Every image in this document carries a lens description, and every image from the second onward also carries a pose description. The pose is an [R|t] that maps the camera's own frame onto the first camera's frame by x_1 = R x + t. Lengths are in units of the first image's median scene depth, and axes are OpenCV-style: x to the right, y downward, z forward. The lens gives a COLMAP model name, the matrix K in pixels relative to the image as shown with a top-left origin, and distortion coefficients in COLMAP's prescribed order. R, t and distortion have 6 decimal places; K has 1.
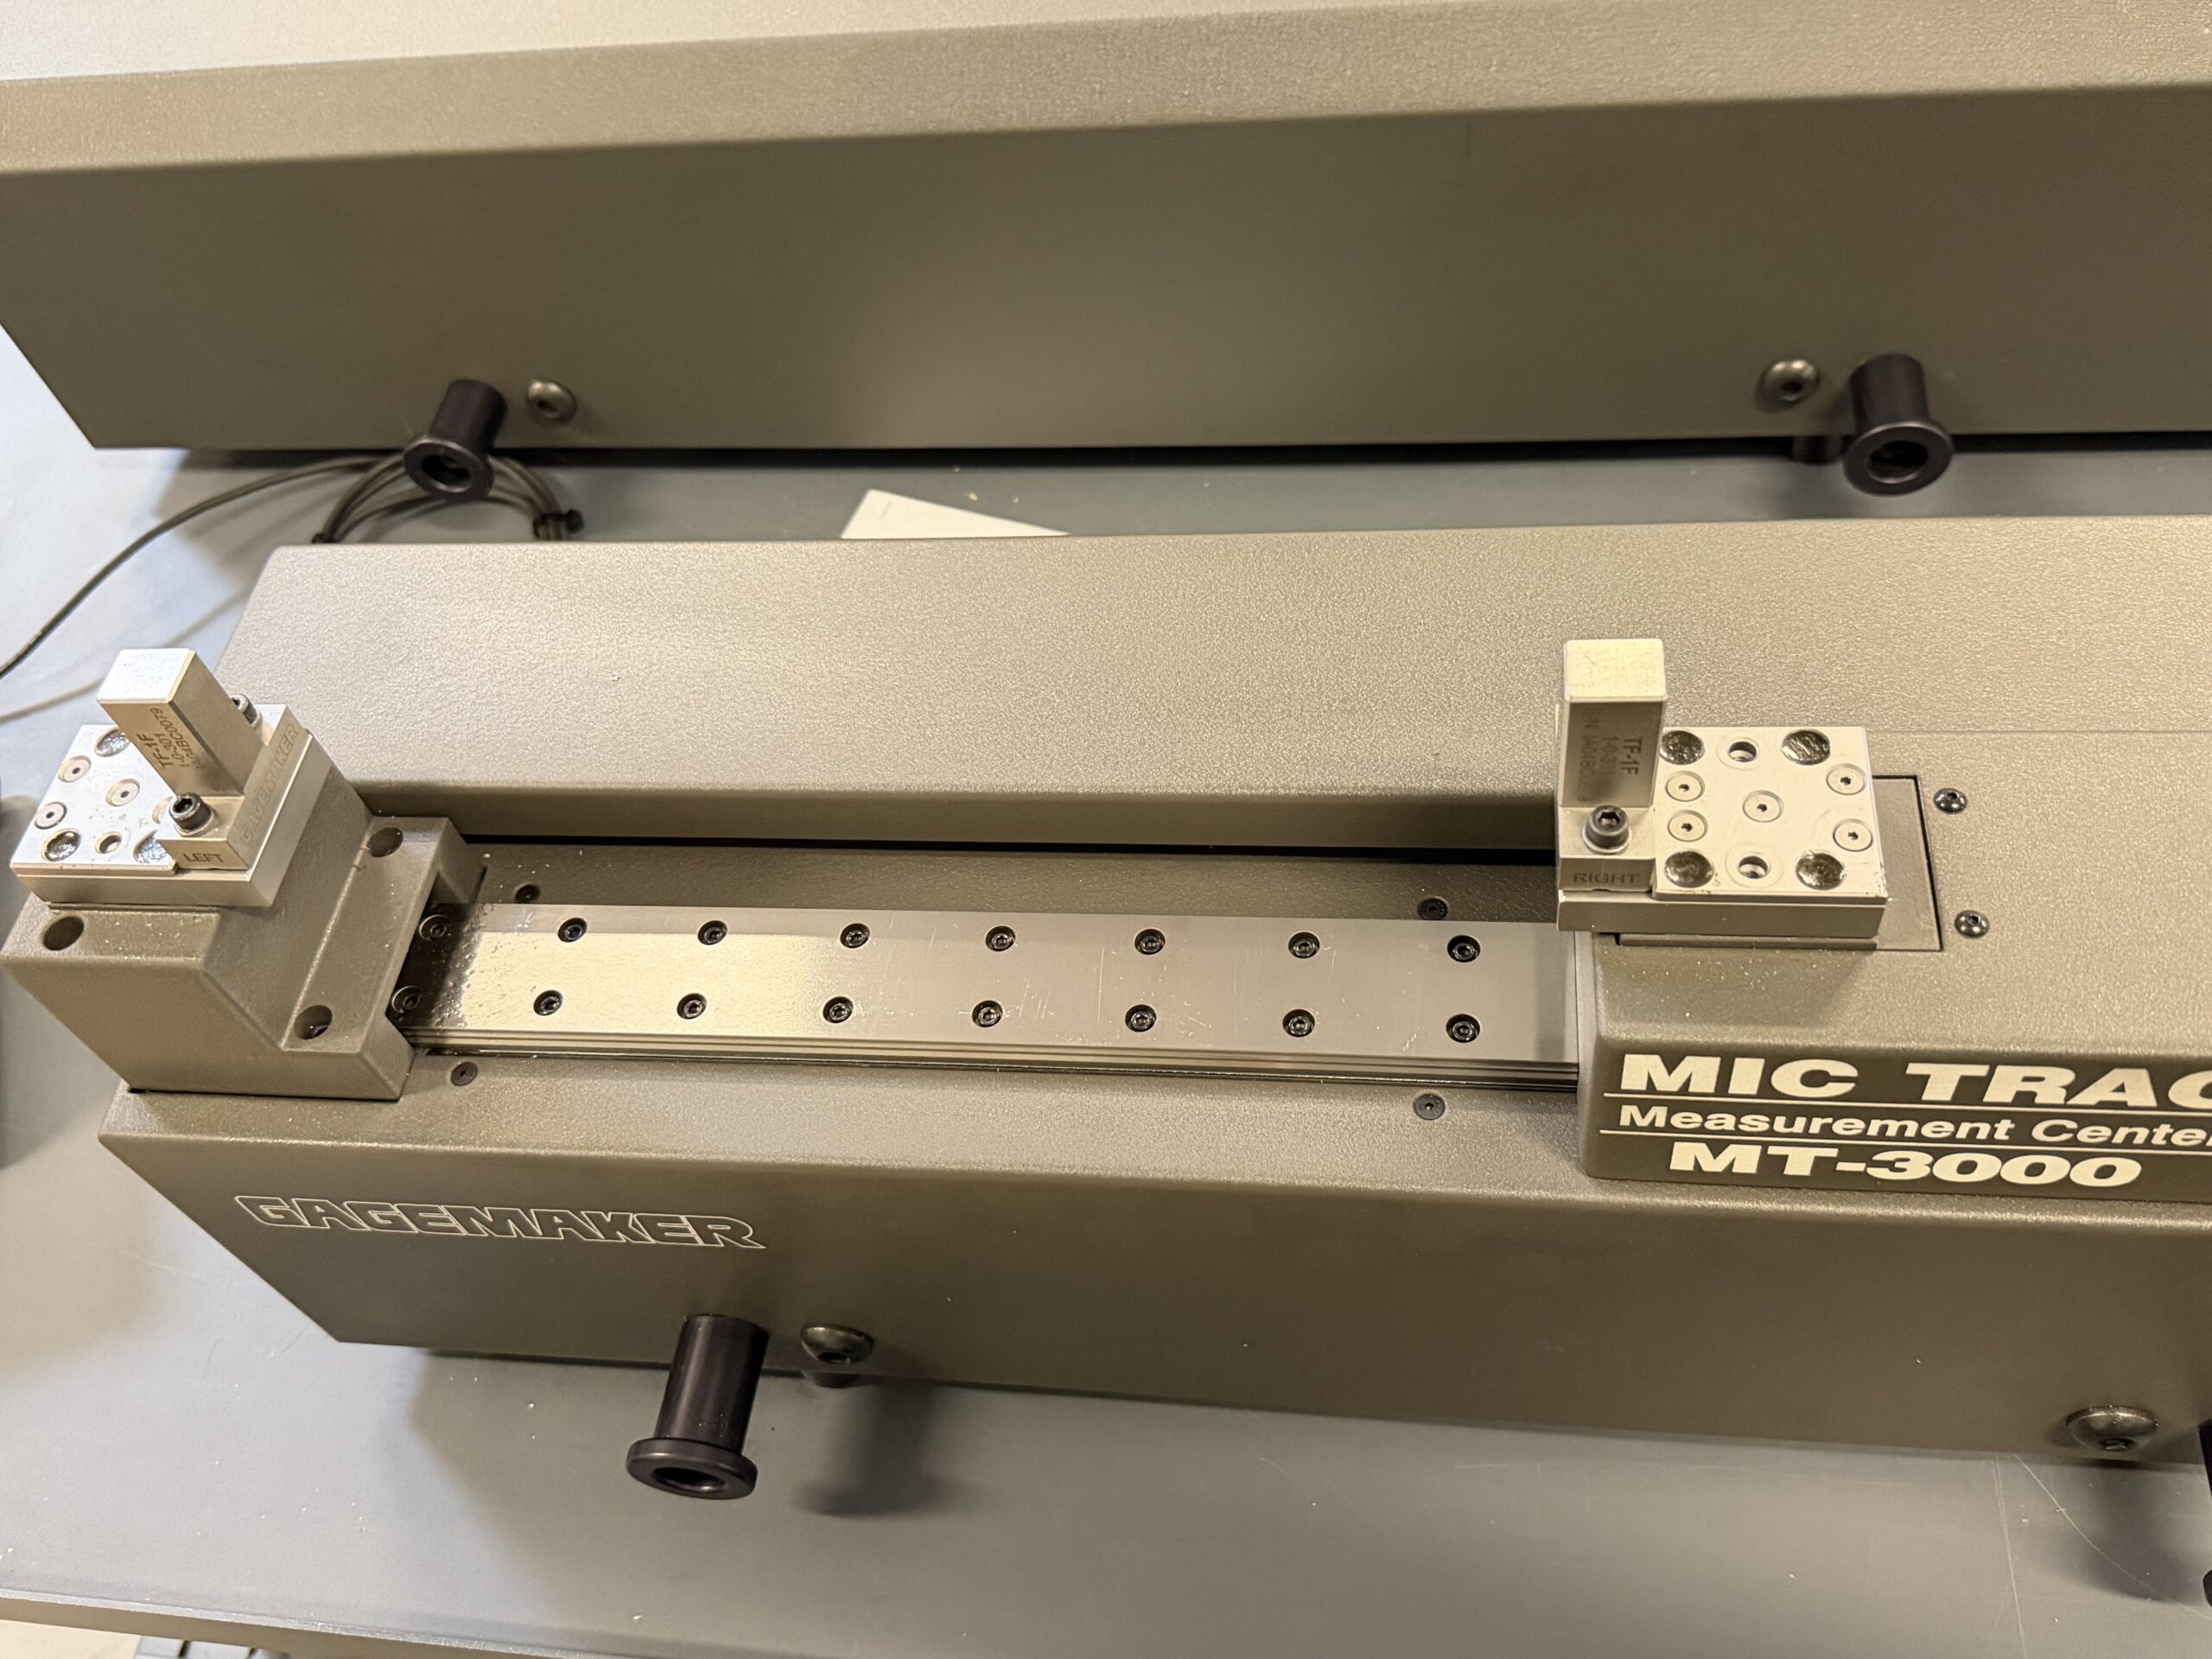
lens RADIAL K [[1962.8, 0, 1125.2], [0, 1962.8, 837.8], [0, 0, 1]] dist [0.092204, -0.236955]
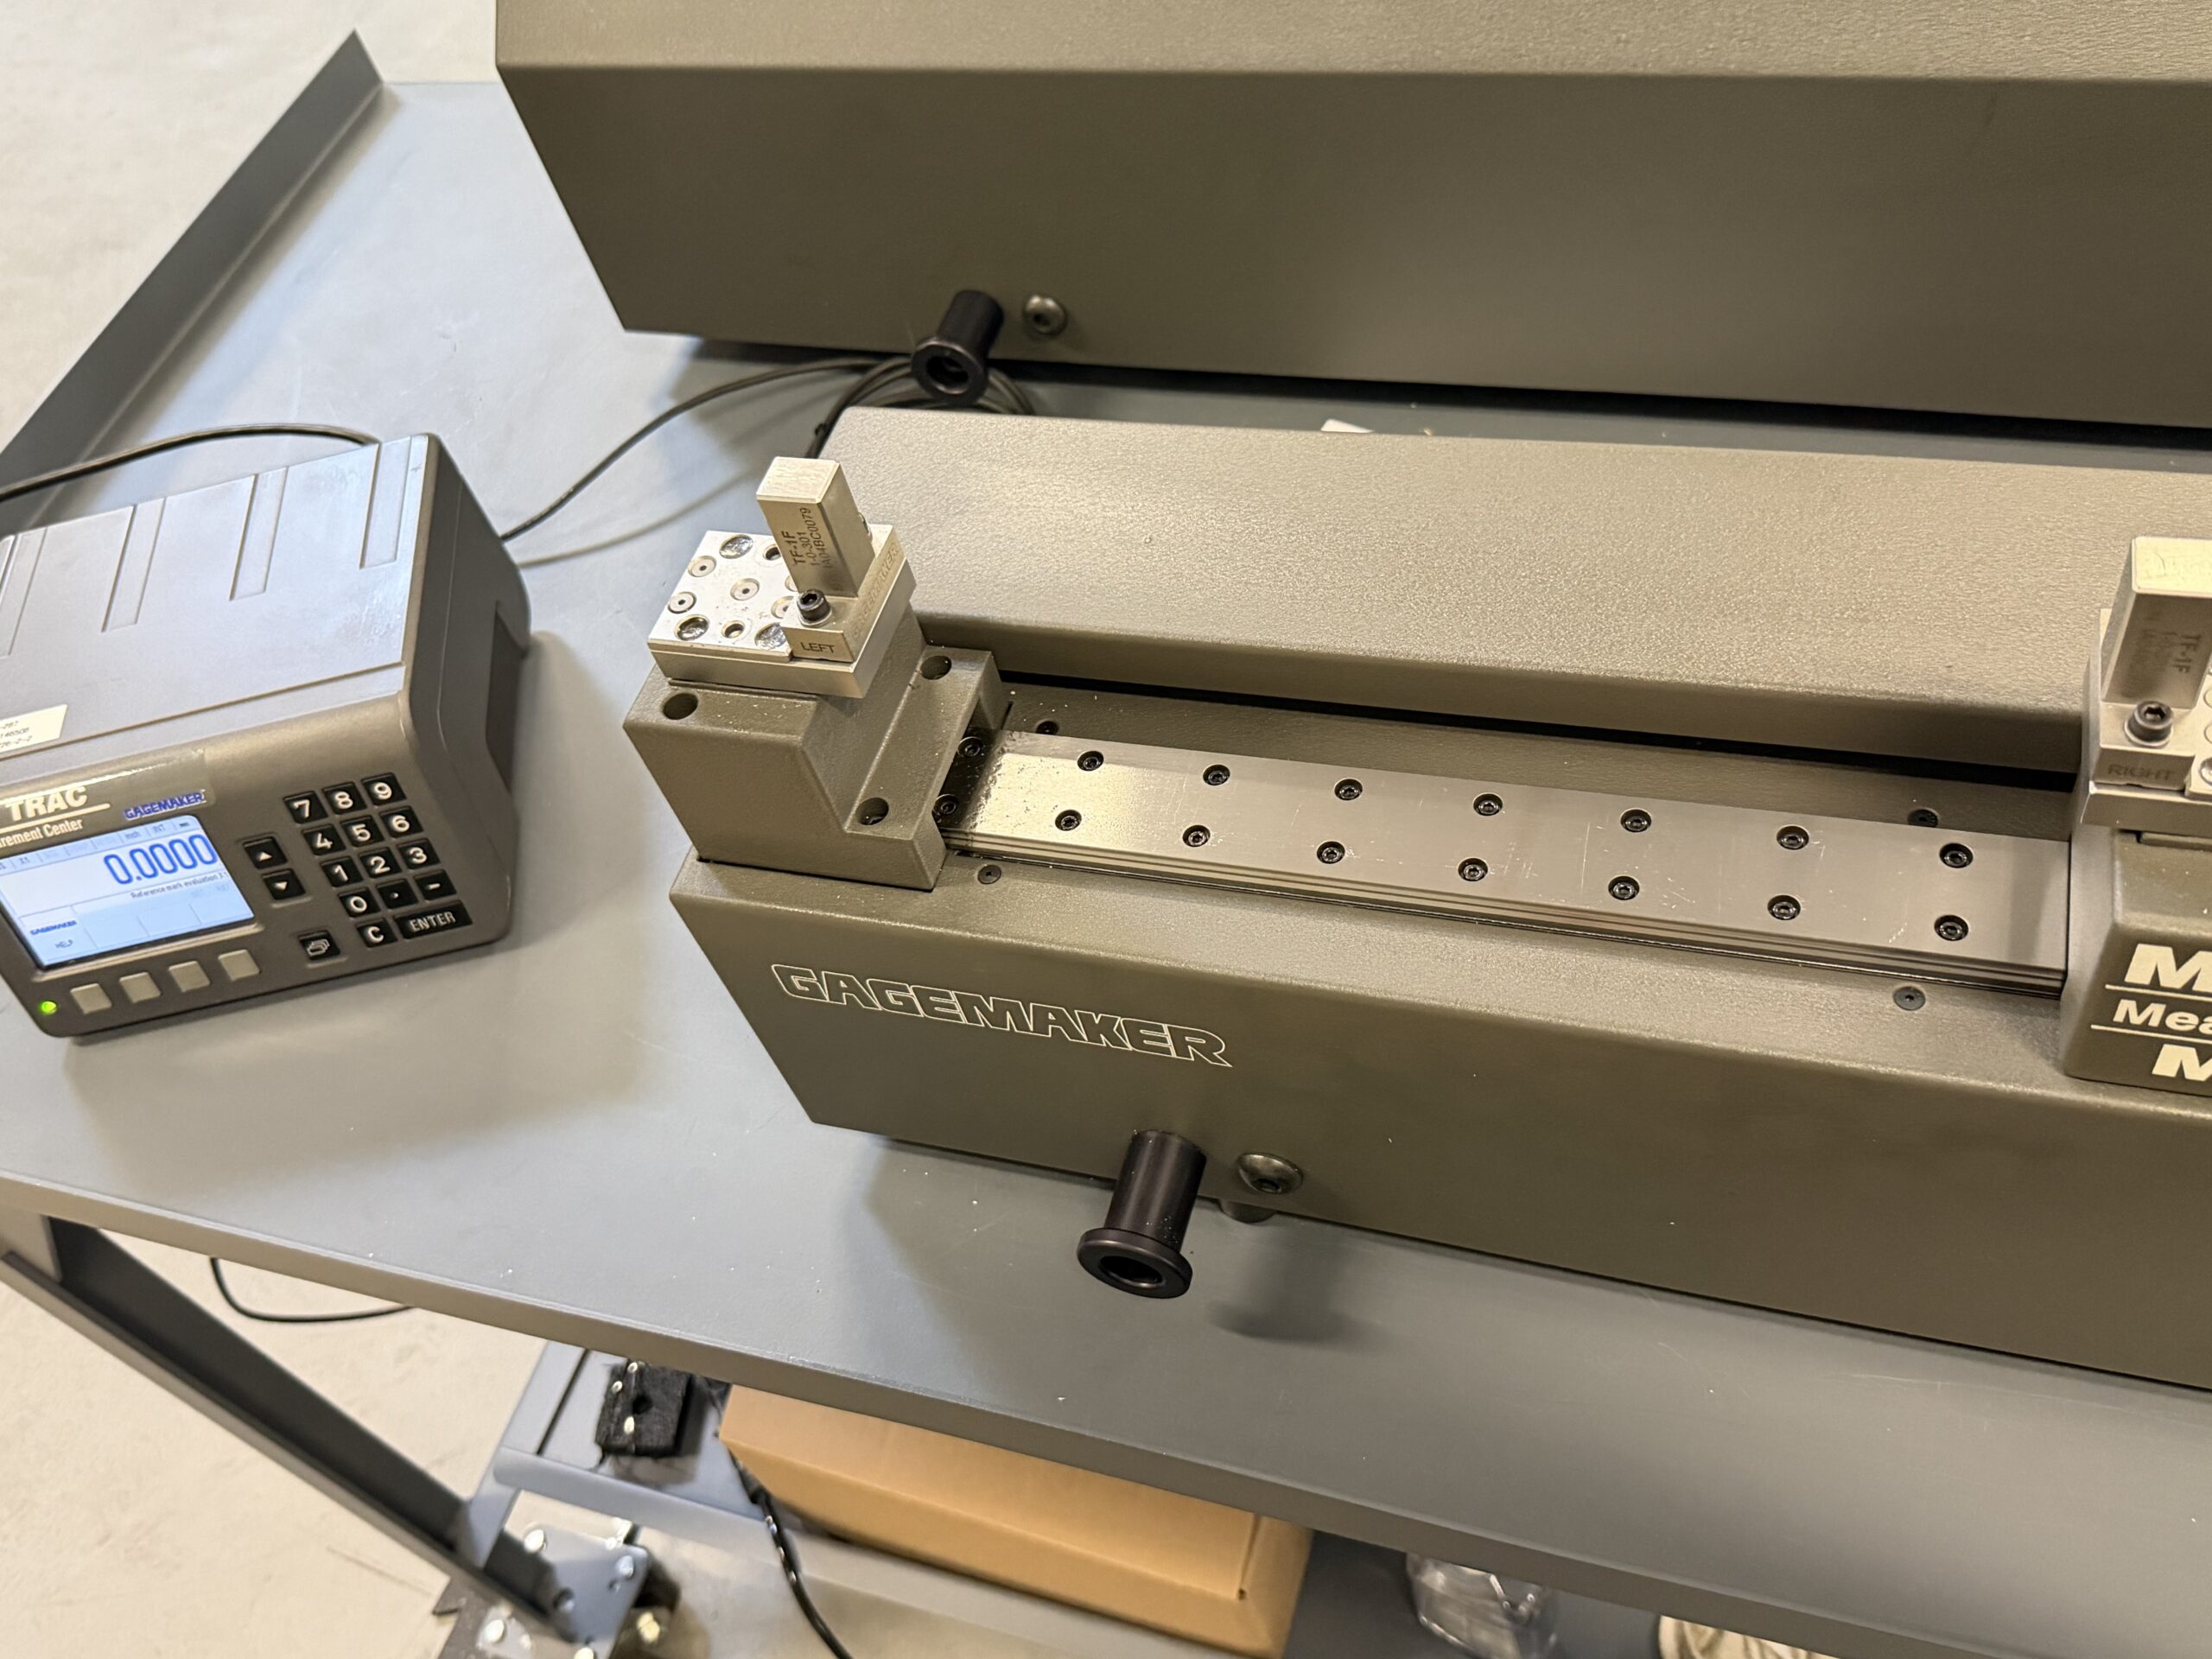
lens RADIAL K [[1962.8, 0, 1099.5], [0, 1962.8, 853.0], [0, 0, 1]] dist [0.092204, -0.236955]
pose [[0.980693, 0.112809, -0.159734, -0.100480], [-0.111403, 0.993617, 0.017760, 0.084537], [0.160718, 0.000378, 0.987000, -0.099096]]
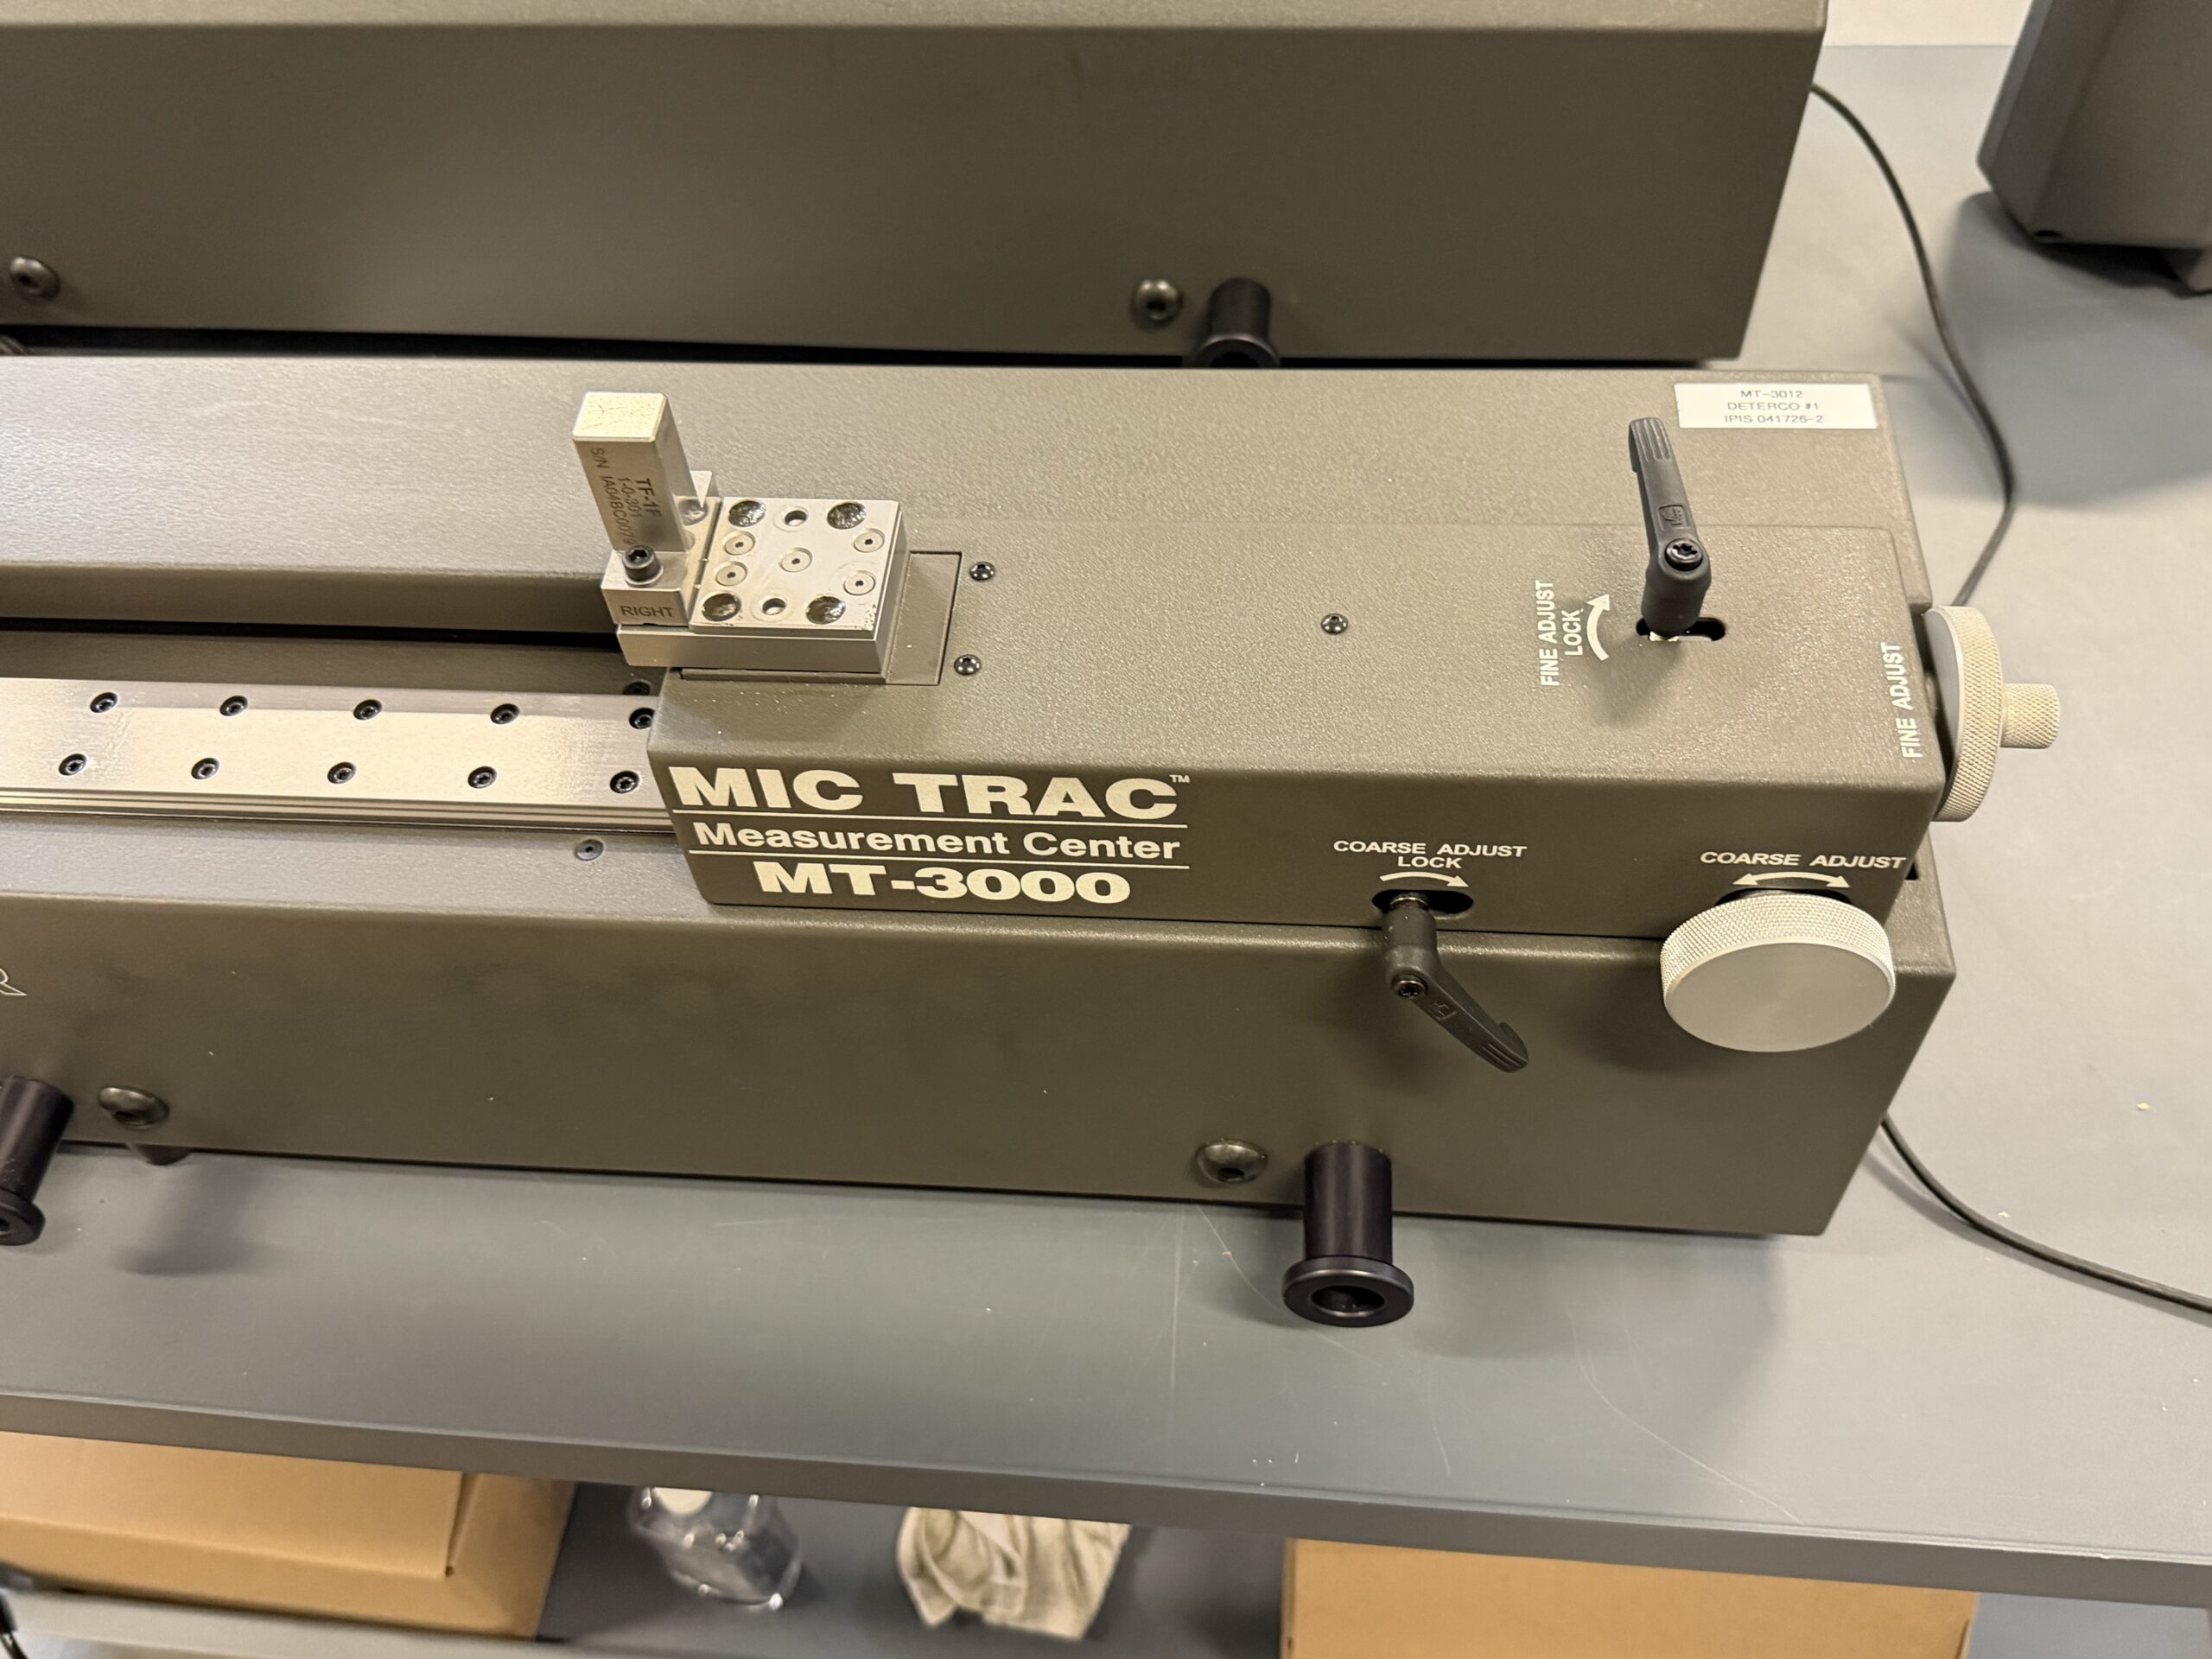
lens RADIAL K [[1962.8, 0, 1109.2], [0, 1962.8, 829.0], [0, 0, 1]] dist [0.092204, -0.236955]
pose [[0.995122, 0.025488, 0.095298, 0.324405], [-0.024209, 0.999601, -0.014558, 0.126606], [-0.095631, 0.012180, 0.995342, -0.146447]]
